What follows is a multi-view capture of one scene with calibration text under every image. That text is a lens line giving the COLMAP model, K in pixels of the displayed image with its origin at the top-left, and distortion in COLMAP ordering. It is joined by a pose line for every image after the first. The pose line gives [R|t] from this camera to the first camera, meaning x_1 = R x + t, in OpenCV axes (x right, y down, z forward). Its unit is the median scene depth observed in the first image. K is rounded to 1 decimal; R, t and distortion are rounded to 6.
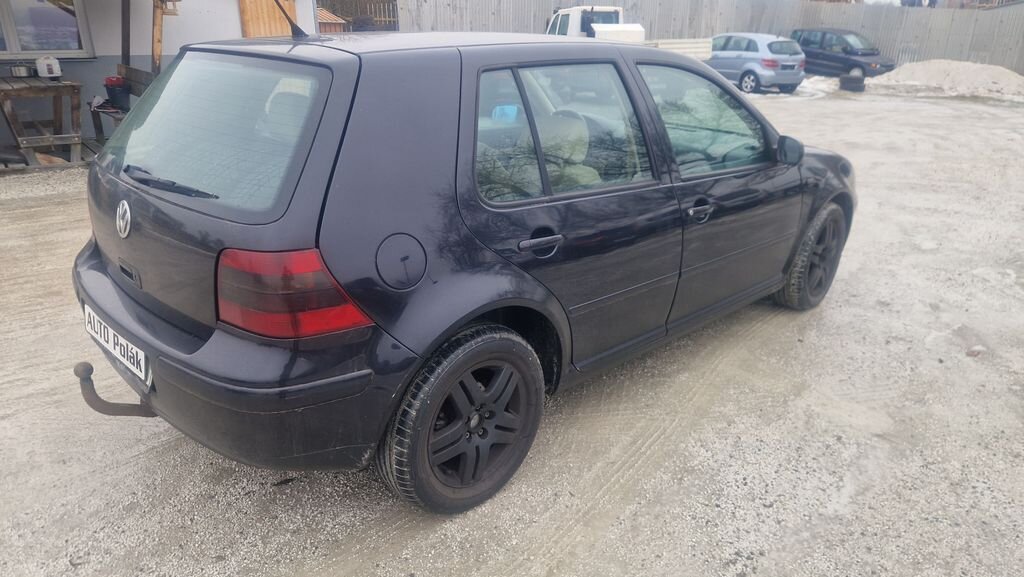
lens RADIAL K [[687.5, 0, 497.0], [0, 687.5, 285.9], [0, 0, 1]] dist [0.007132, 0.001289]
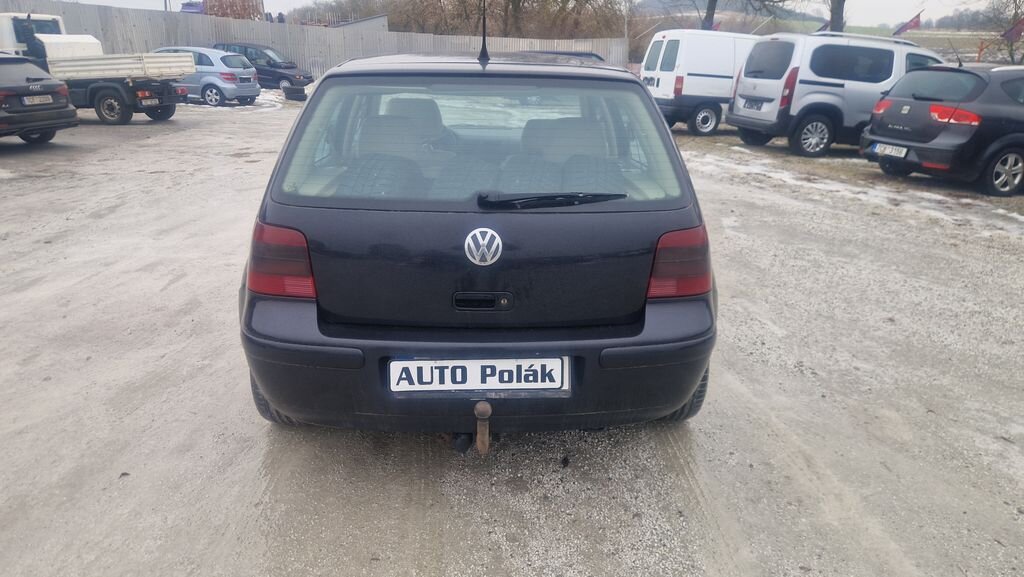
lens RADIAL K [[687.5, 0, 497.0], [0, 687.5, 285.9], [0, 0, 1]] dist [0.007132, 0.001289]
pose [[0.665246, -0.237499, 0.707843, -0.137533], [0.250335, 0.964132, 0.088220, -0.013054], [-0.703406, 0.118510, 0.700839, 0.036663]]
